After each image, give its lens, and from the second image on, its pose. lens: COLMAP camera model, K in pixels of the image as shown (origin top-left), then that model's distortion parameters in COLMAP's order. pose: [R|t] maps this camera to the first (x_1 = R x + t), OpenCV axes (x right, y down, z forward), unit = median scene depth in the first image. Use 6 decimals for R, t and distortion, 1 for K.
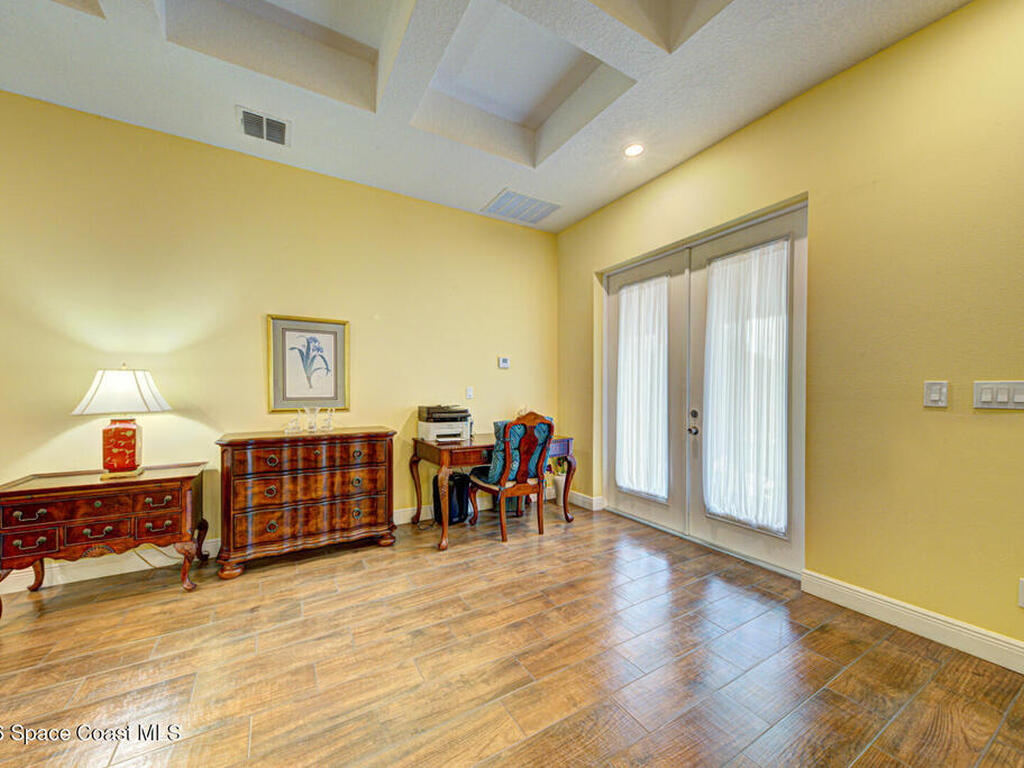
lens RADIAL K [[396.3, 0, 510.6], [0, 396.3, 391.7], [0, 0, 1]] dist [0.019121, -0.000298]
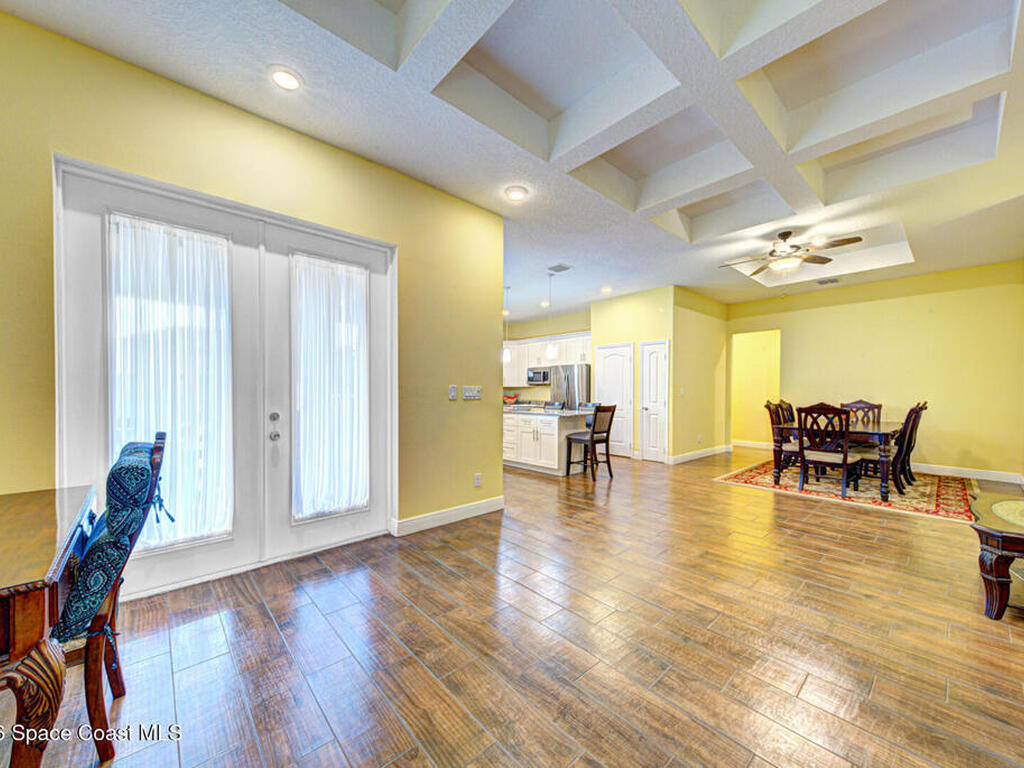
lens RADIAL K [[396.3, 0, 510.6], [0, 396.3, 391.7], [0, 0, 1]] dist [0.019121, -0.000298]
pose [[-0.204080, -0.001744, 0.978953, -0.525064], [-0.000752, 0.999998, 0.001625, -0.000820], [-0.978954, -0.000405, -0.204081, 0.702844]]
